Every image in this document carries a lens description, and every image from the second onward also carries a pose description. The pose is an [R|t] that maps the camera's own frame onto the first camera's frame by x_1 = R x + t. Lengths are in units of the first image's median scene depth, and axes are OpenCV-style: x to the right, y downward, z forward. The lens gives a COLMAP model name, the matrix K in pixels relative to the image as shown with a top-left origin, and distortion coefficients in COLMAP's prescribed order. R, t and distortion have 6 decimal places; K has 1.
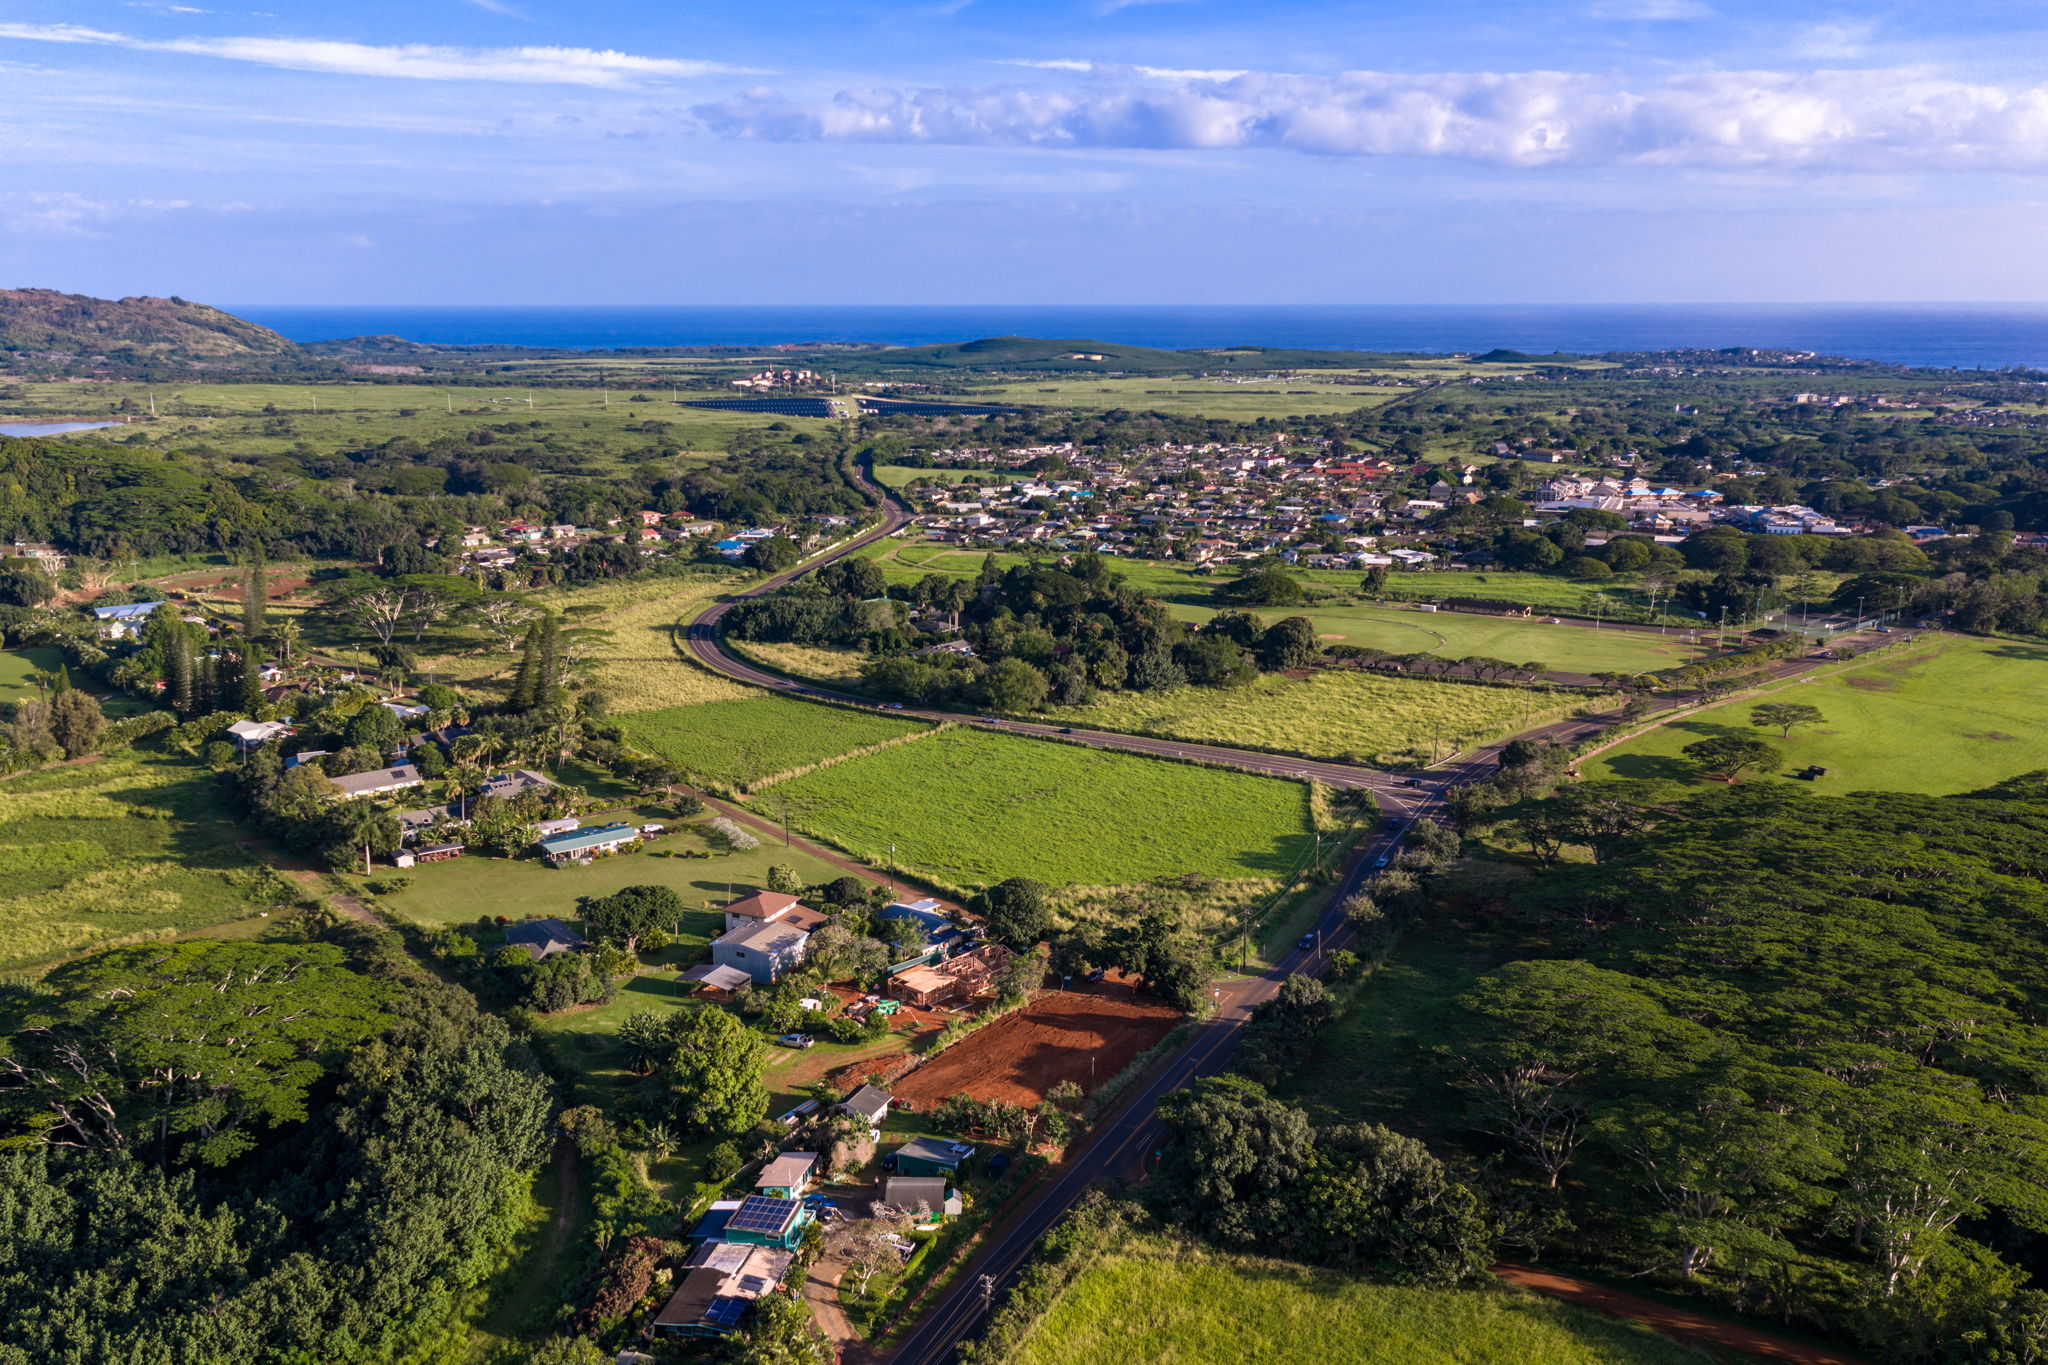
lens RADIAL K [[1691.7, 0, 1028.7], [0, 1691.7, 690.1], [0, 0, 1]] dist [0.030893, 0.000584]
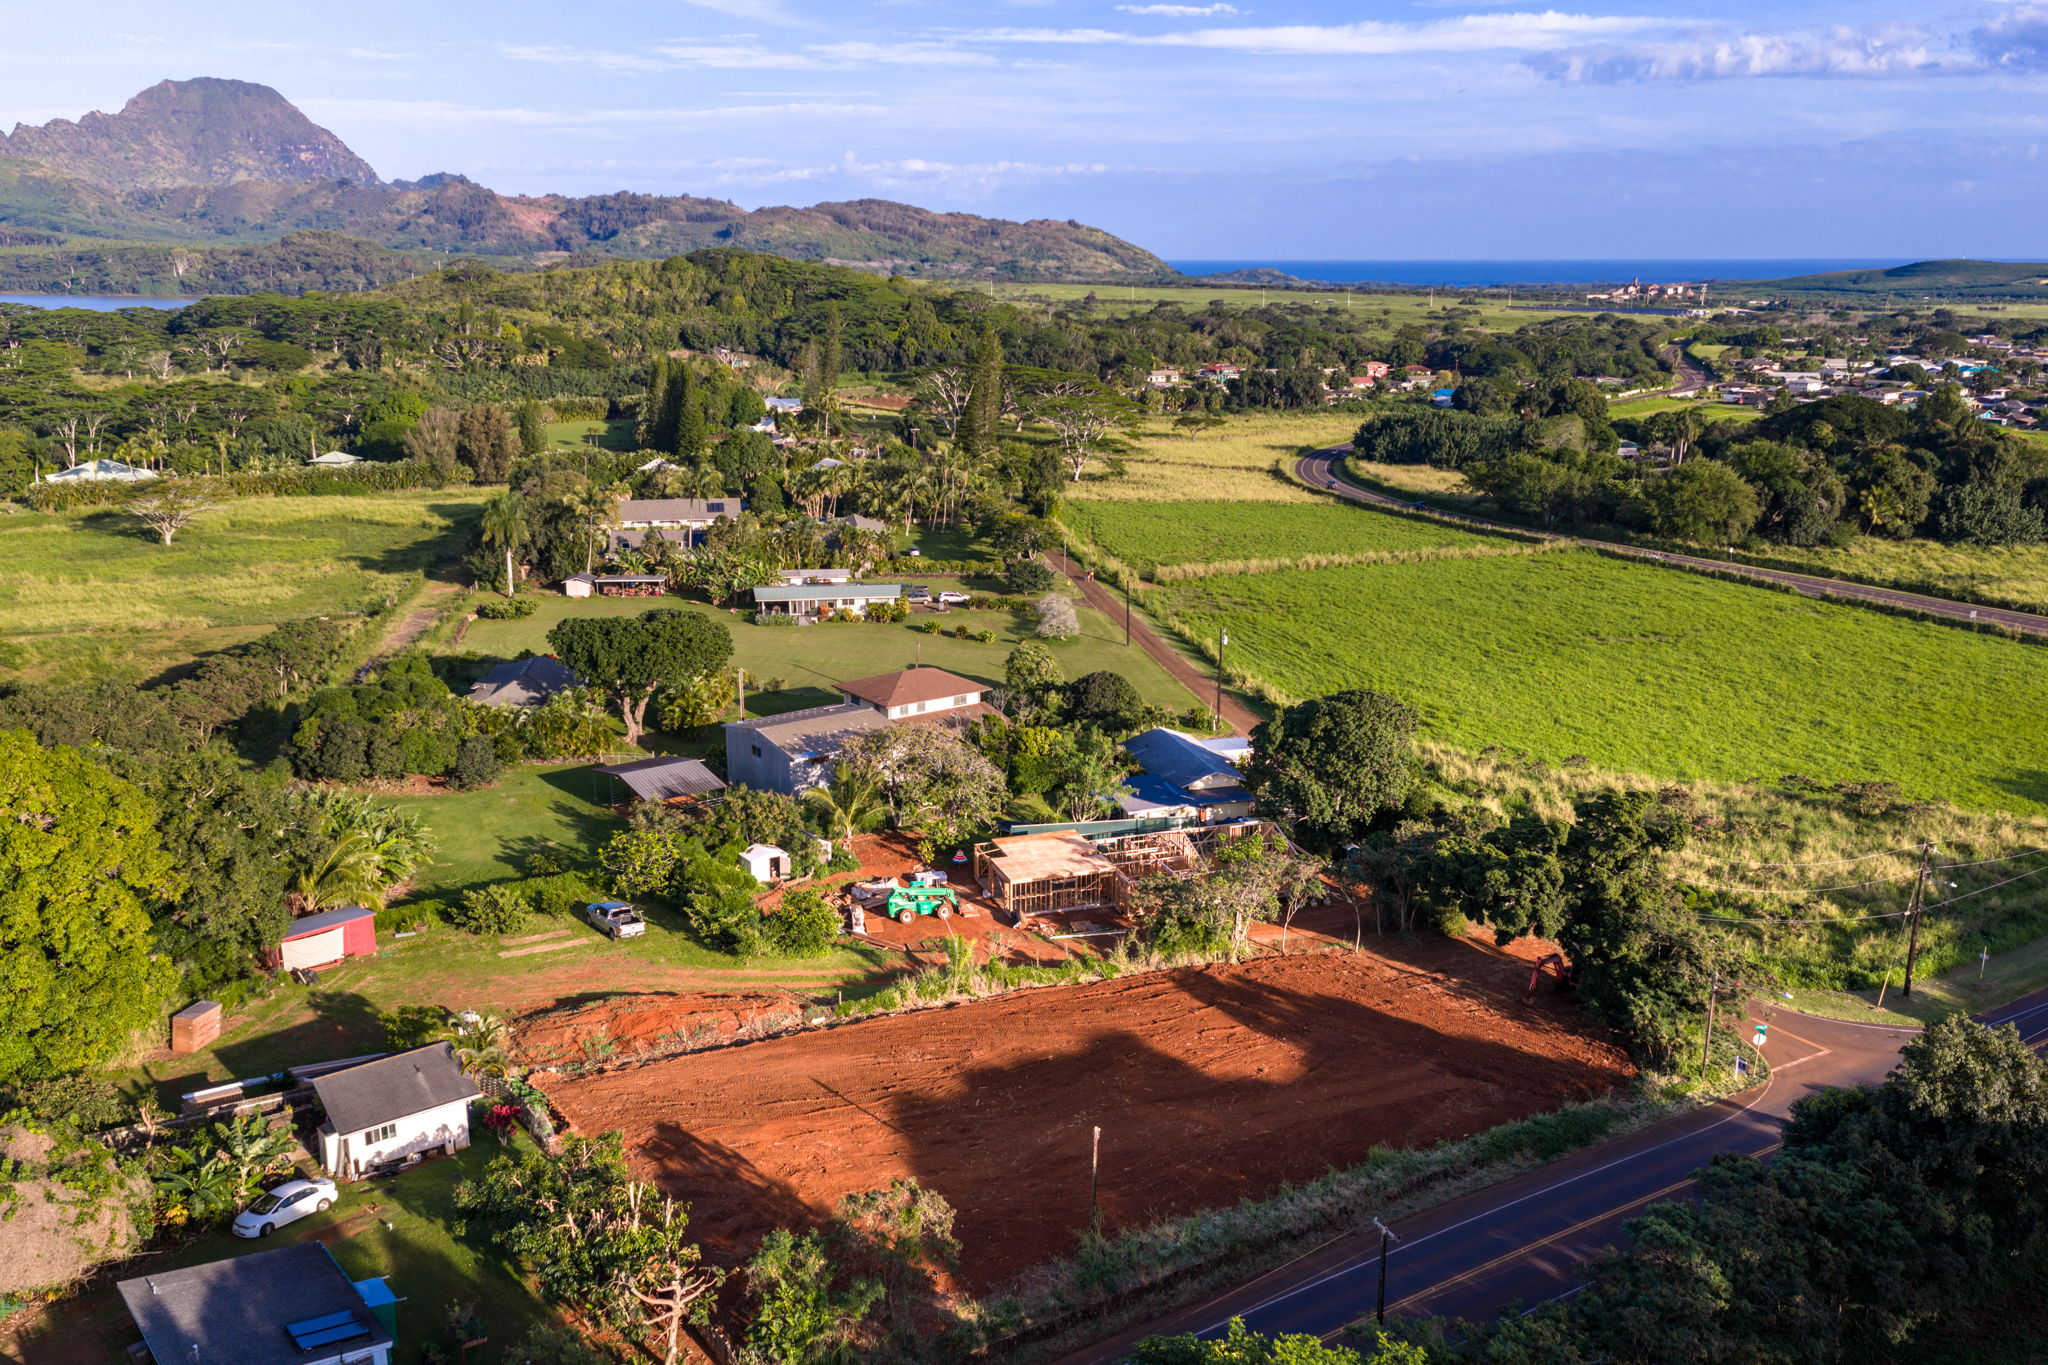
lens RADIAL K [[1691.7, 0, 1028.7], [0, 1691.7, 690.1], [0, 0, 1]] dist [0.030893, 0.000584]
pose [[0.874313, 0.124880, -0.469022, 0.068707], [-0.113573, 0.992144, 0.052450, 0.054092], [0.471888, 0.007410, 0.881628, 0.314109]]
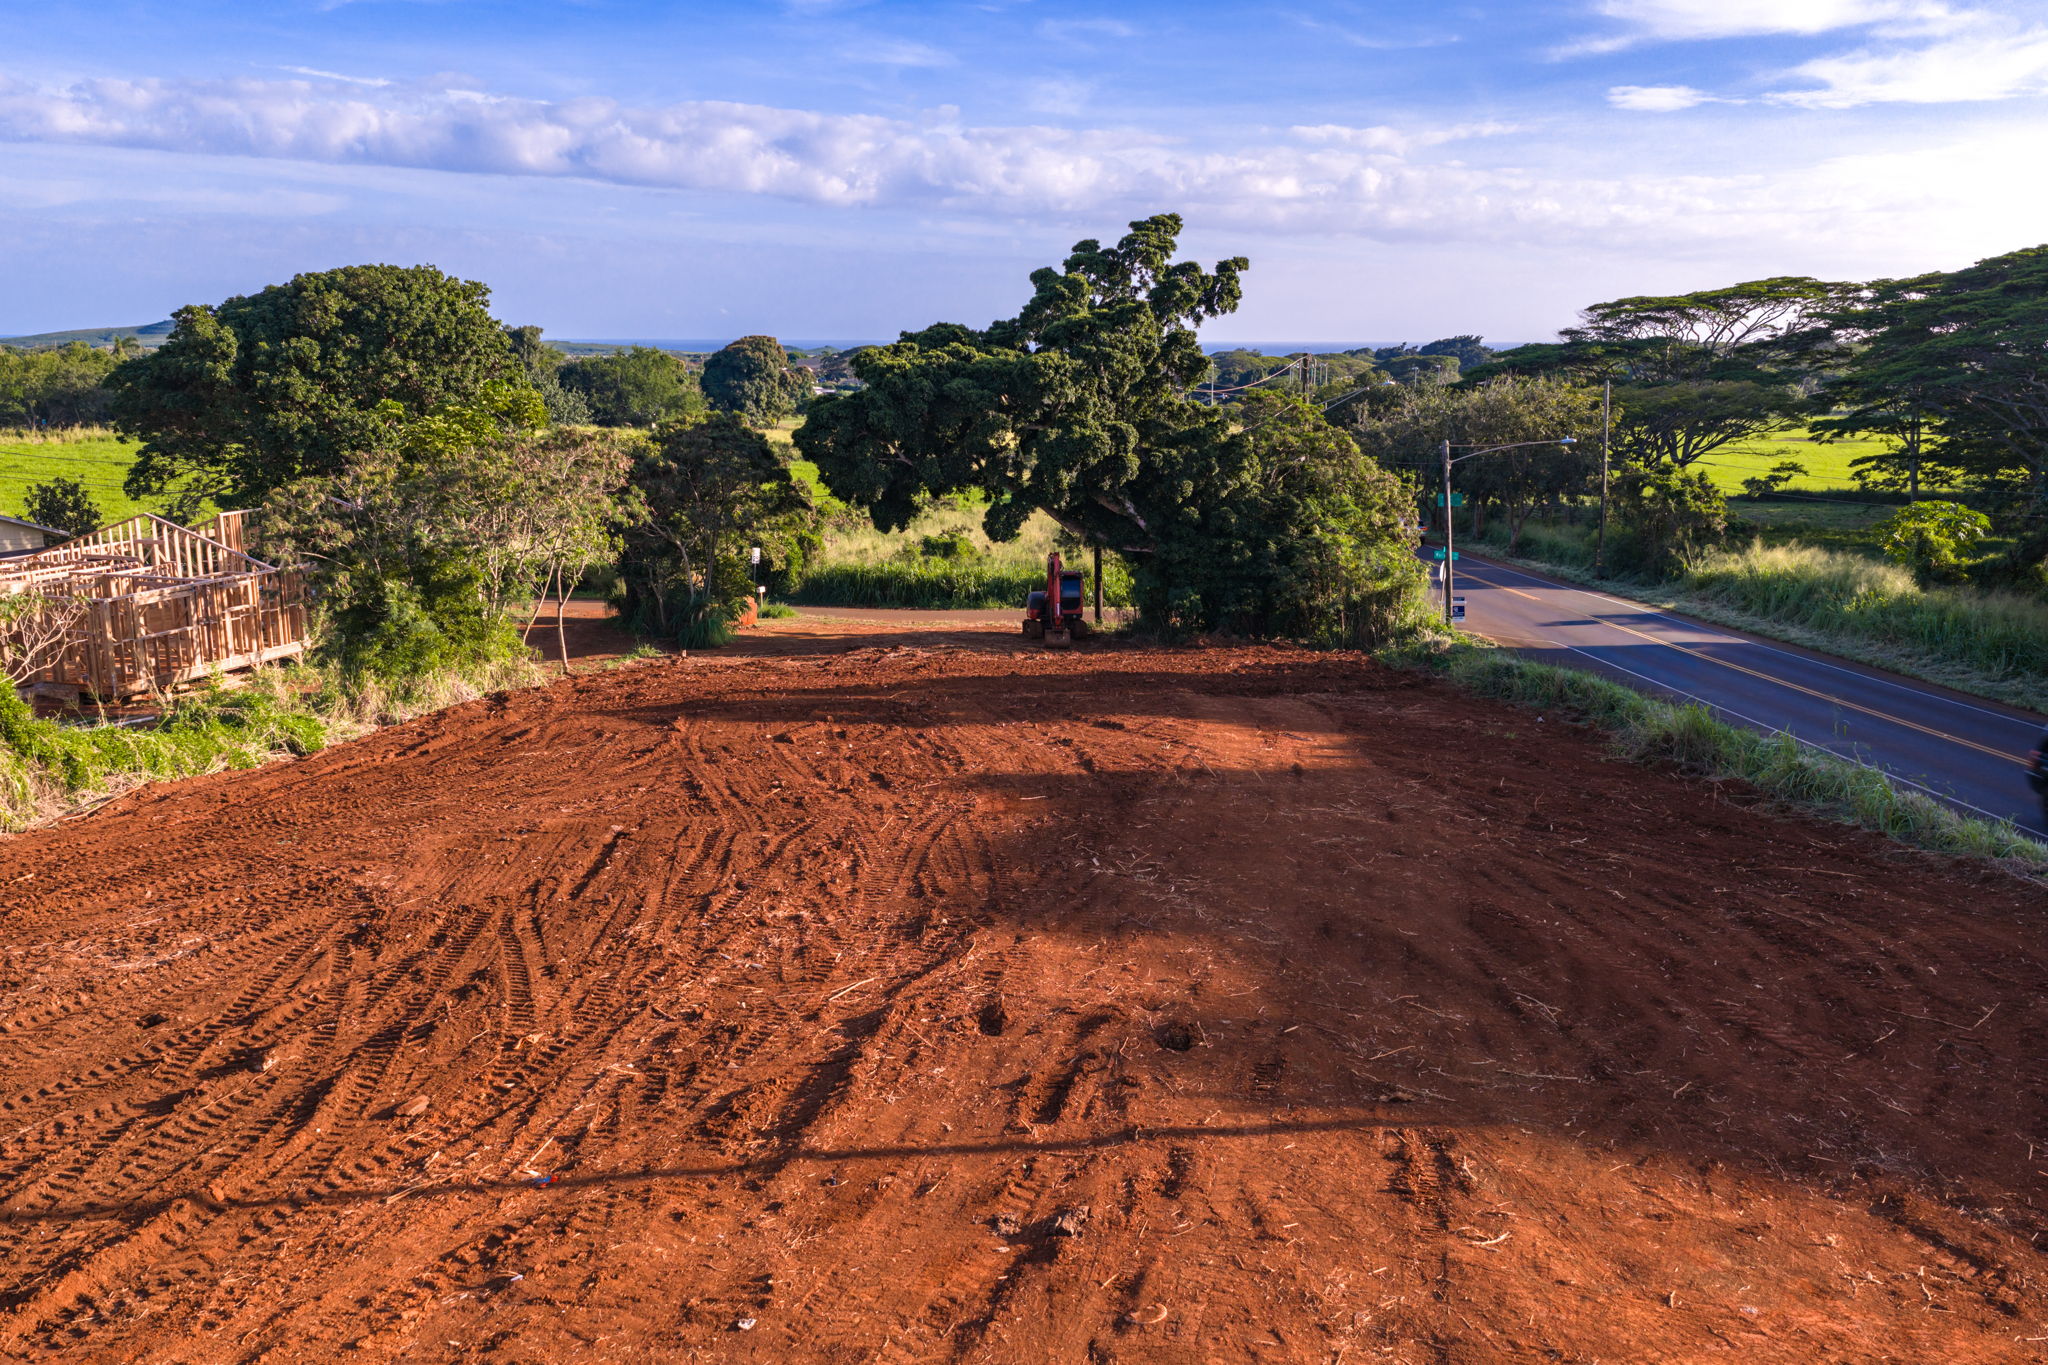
lens RADIAL K [[1705.4, 0, 1024.0], [0, 1705.4, 682.5], [0, 0, 1]] dist [0.020446, -0.019102]
pose [[0.901775, -0.060898, 0.427894, -0.014704], [0.073465, 0.997214, -0.012902, 0.096987], [-0.425917, 0.043070, 0.903737, 0.418434]]
